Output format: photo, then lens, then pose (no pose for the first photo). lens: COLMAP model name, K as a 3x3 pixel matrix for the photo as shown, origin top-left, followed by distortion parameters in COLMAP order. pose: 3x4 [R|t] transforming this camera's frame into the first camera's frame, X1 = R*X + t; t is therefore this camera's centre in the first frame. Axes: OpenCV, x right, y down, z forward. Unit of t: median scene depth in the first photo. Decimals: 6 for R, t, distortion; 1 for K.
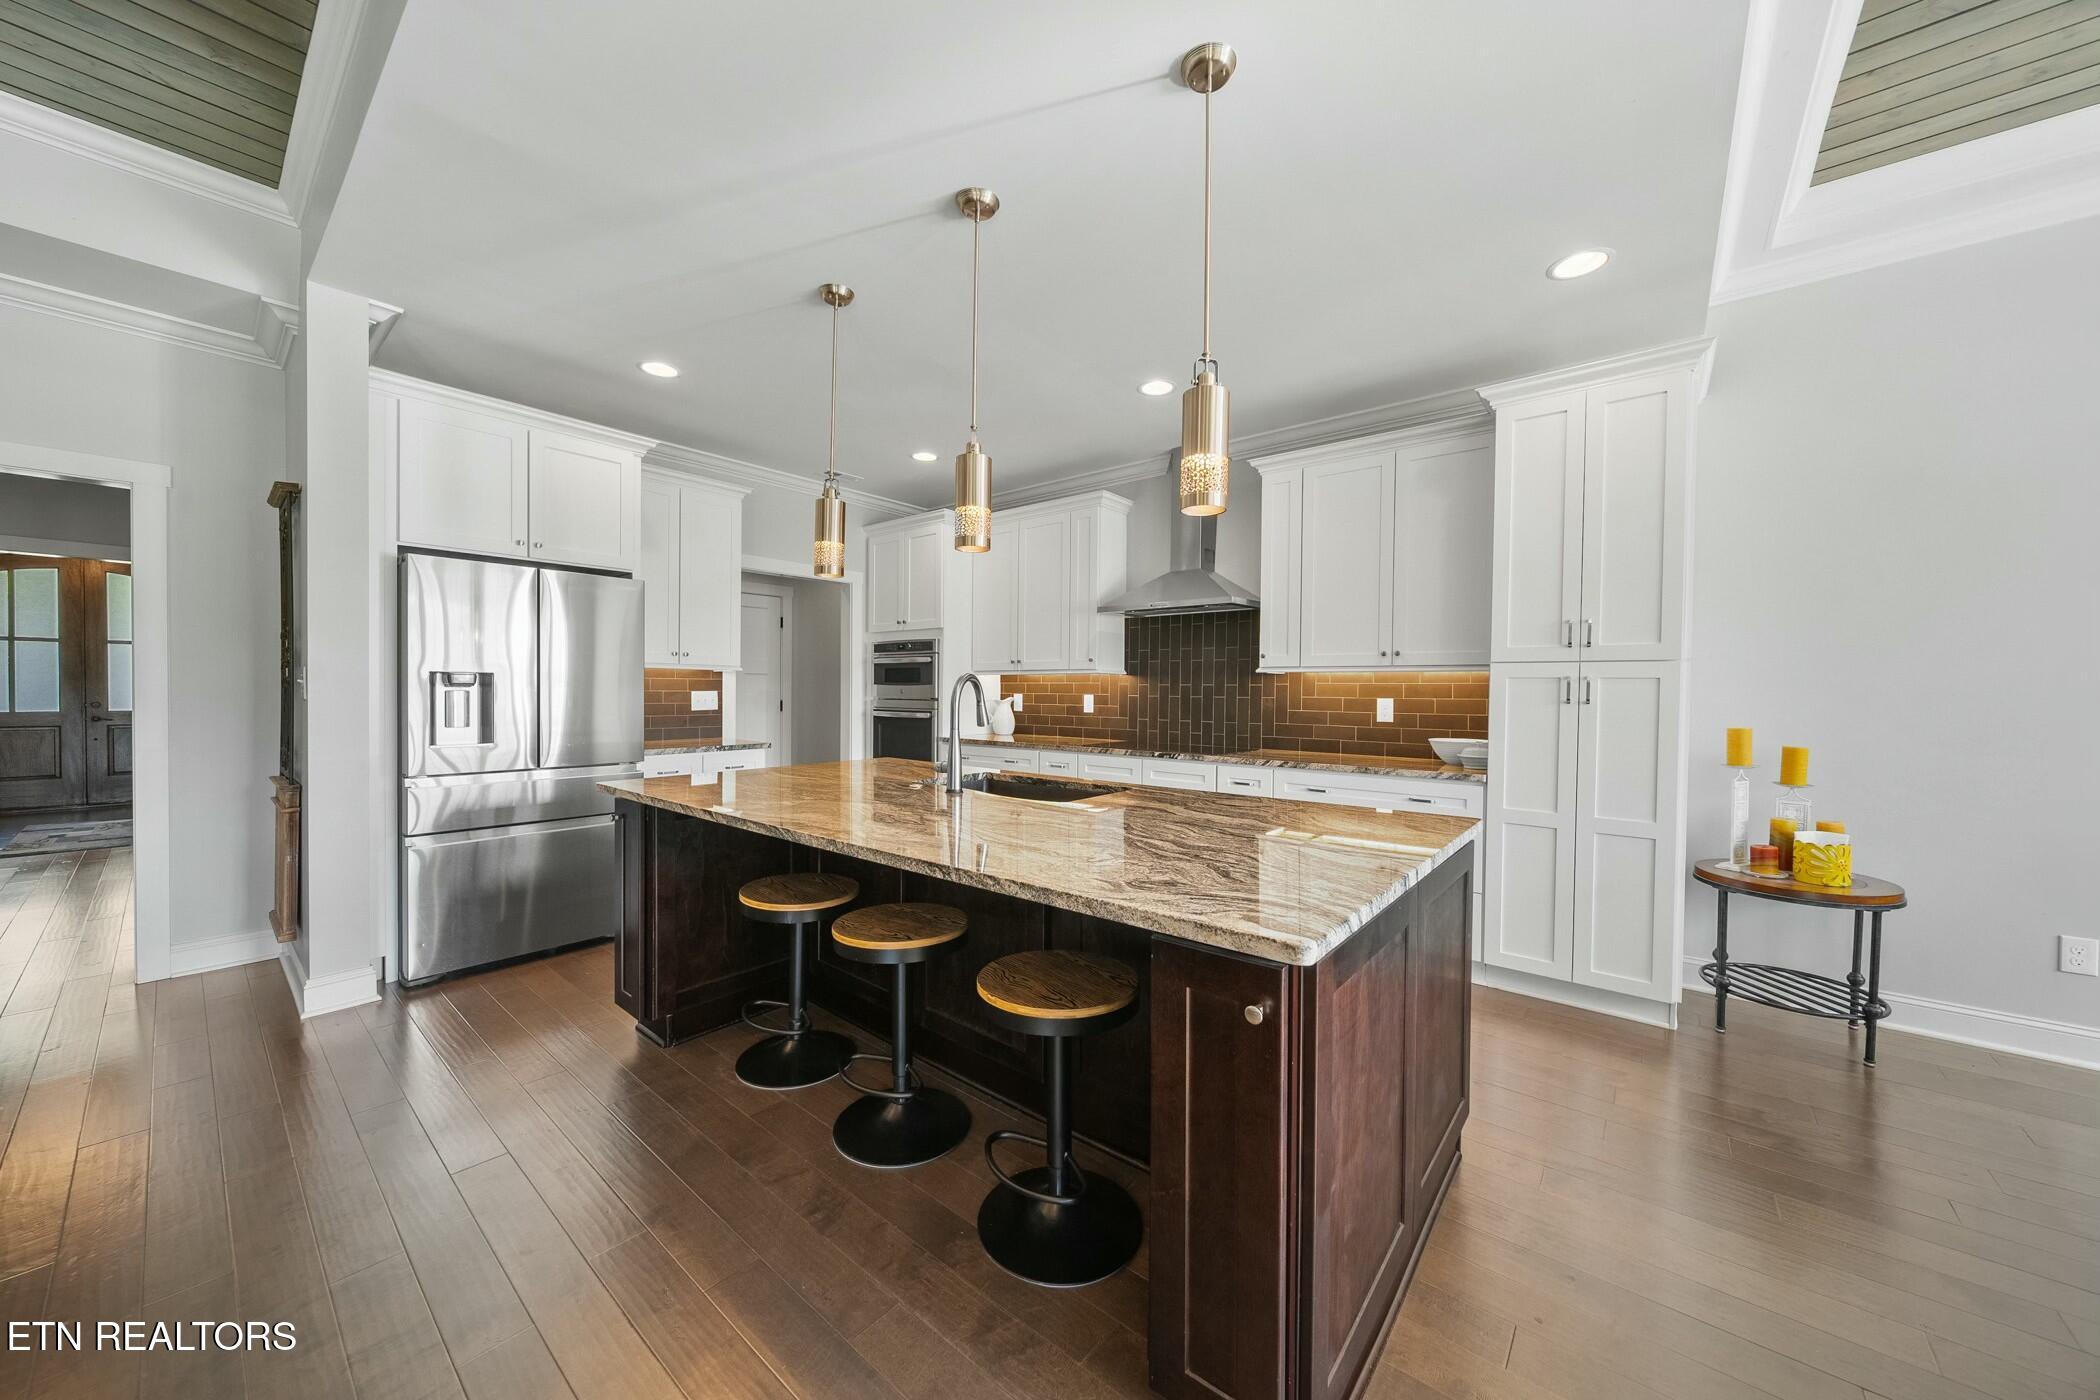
lens RADIAL K [[733.9, 0, 1042.1], [0, 733.9, 701.3], [0, 0, 1]] dist [-0.002352, -0.001077]
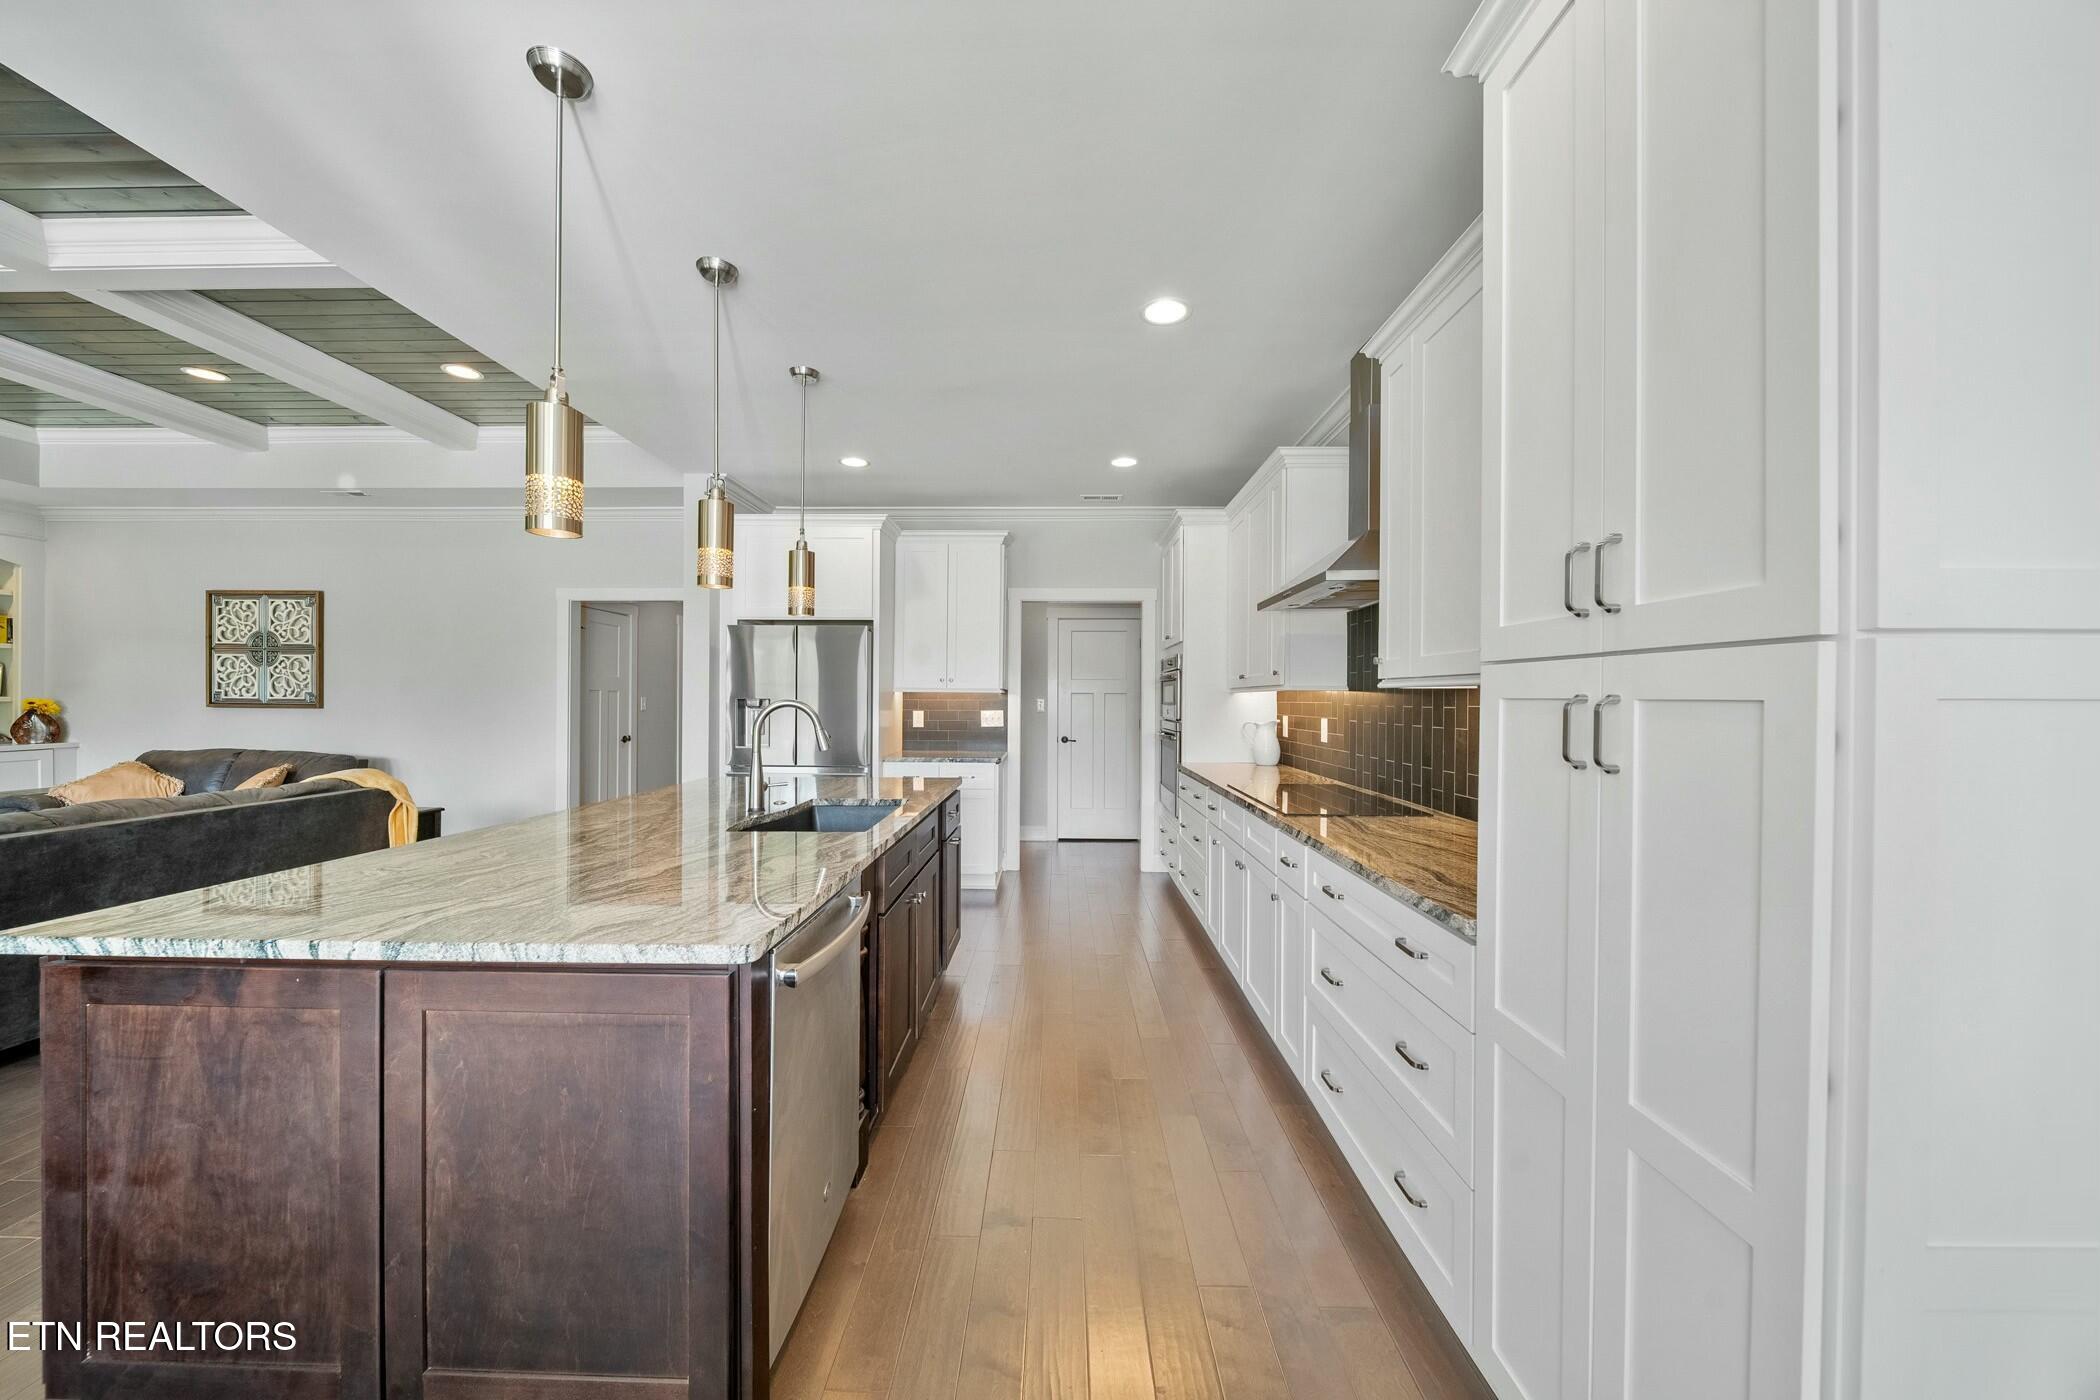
lens RADIAL K [[733.9, 0, 1037.1], [0, 733.9, 708.3], [0, 0, 1]] dist [-0.002352, -0.001077]
pose [[0.621428, 0.004430, -0.783459, 0.563965], [-0.011432, 0.999929, -0.003413, -0.015751], [0.783388, 0.011078, 0.621435, 0.372619]]
